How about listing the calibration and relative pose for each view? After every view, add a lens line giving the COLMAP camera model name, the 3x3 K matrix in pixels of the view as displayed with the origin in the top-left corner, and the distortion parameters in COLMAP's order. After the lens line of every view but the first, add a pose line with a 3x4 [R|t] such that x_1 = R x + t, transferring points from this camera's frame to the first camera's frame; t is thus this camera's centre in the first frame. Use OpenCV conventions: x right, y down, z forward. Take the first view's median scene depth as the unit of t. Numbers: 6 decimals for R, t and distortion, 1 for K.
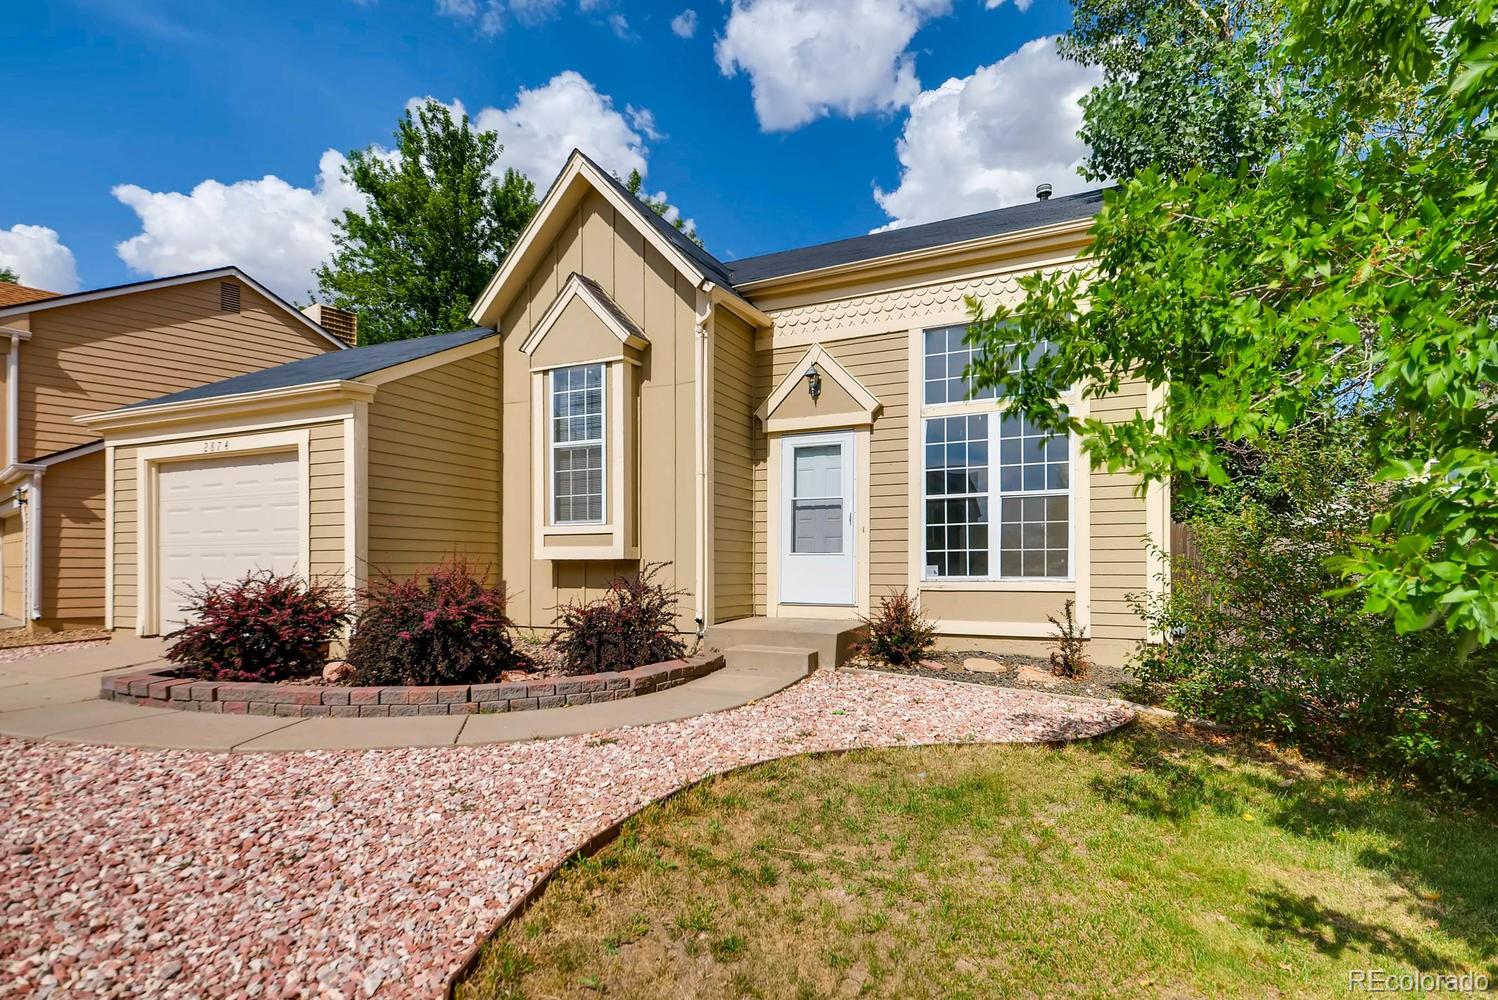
lens RADIAL K [[727.4, 0, 716.6], [0, 727.4, 567.2], [0, 0, 1]] dist [0.021904, -0.011707]
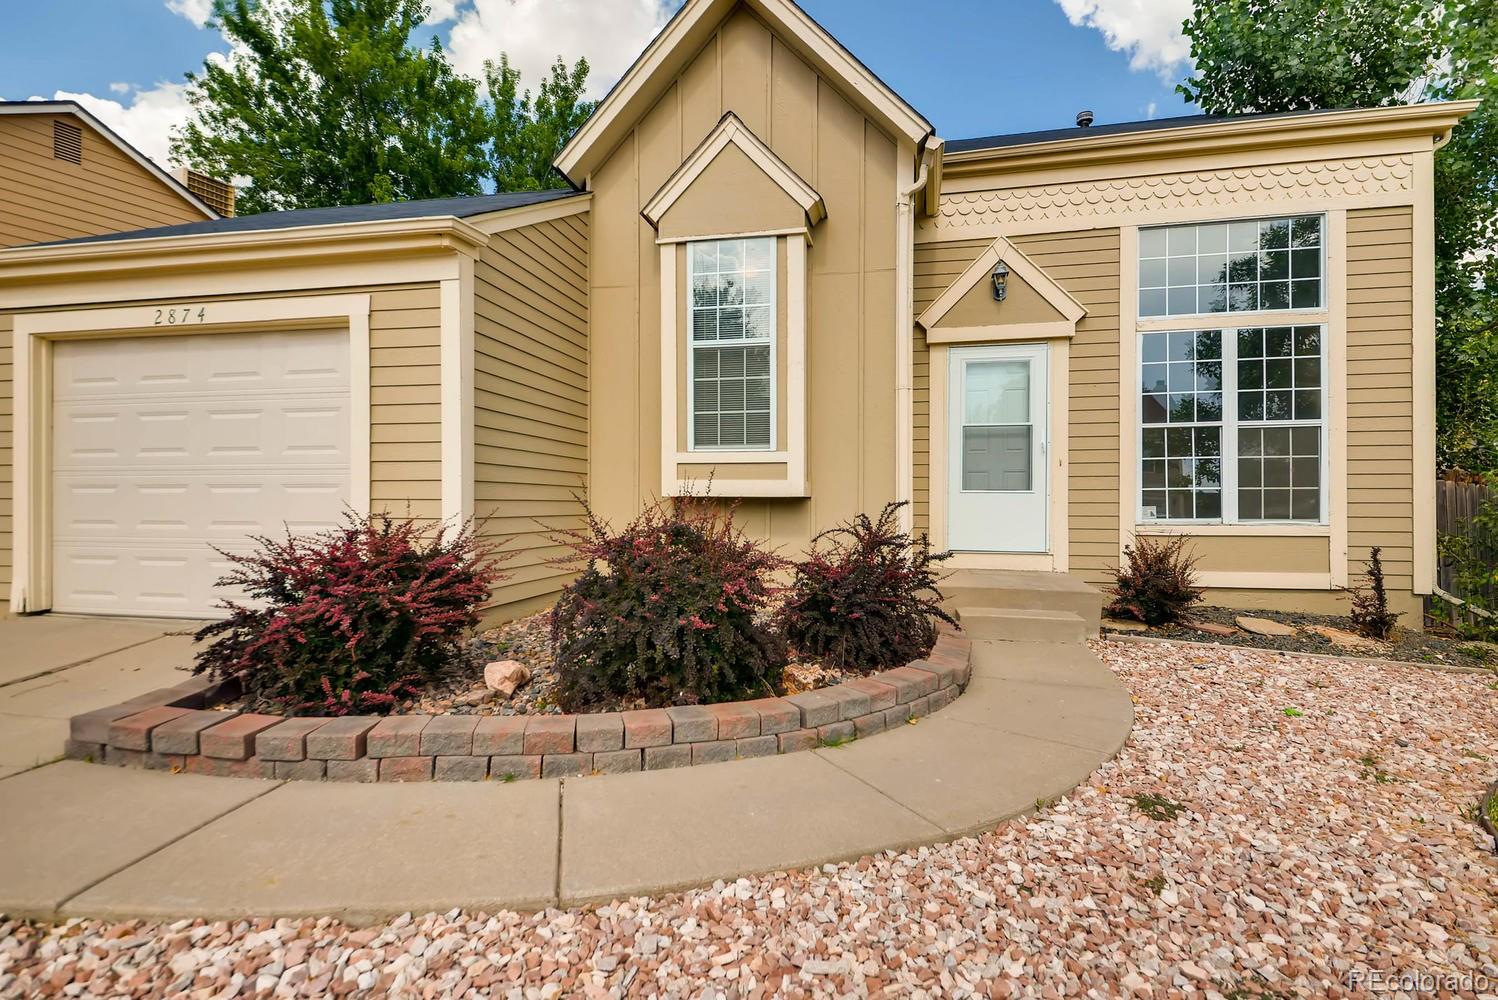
lens RADIAL K [[727.4, 0, 739.4], [0, 727.4, 497.1], [0, 0, 1]] dist [0.021904, -0.011707]
pose [[0.975418, 0.005687, 0.220291, -0.357279], [-0.003343, 0.999934, -0.011011, -0.002221], [-0.220339, 0.010004, 0.975372, 0.279233]]
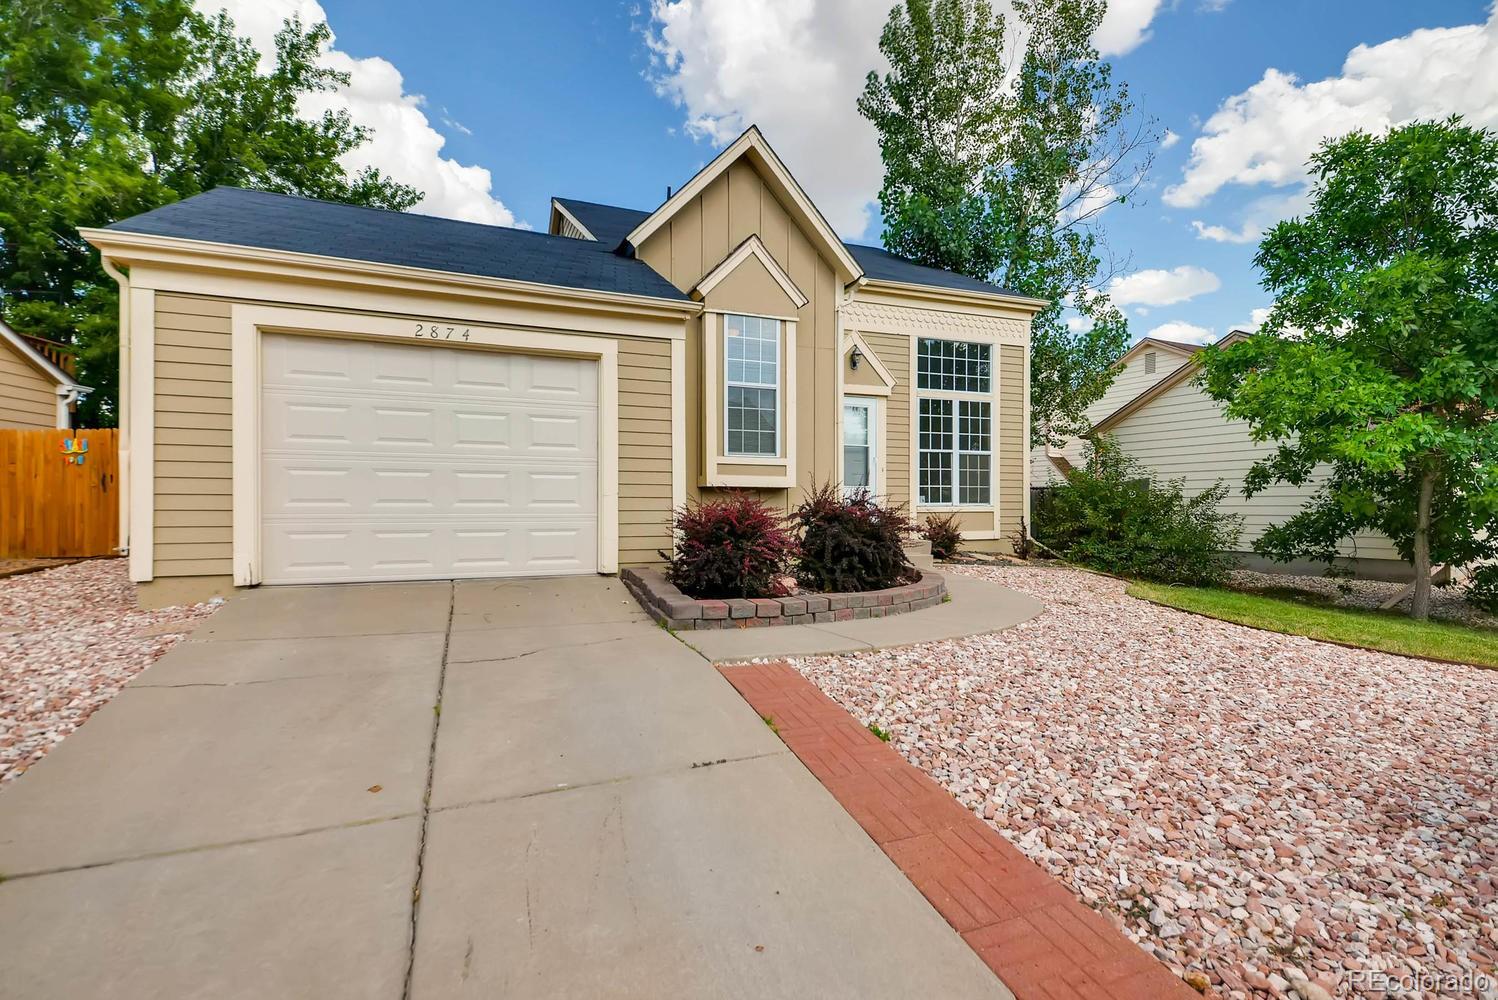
lens RADIAL K [[727.4, 0, 733.8], [0, 727.4, 504.4], [0, 0, 1]] dist [0.021904, -0.011707]
pose [[0.693380, 0.003866, 0.720561, -1.057006], [-0.003012, 0.999992, -0.002466, 0.019927], [-0.720565, -0.000460, 0.693387, 0.242185]]
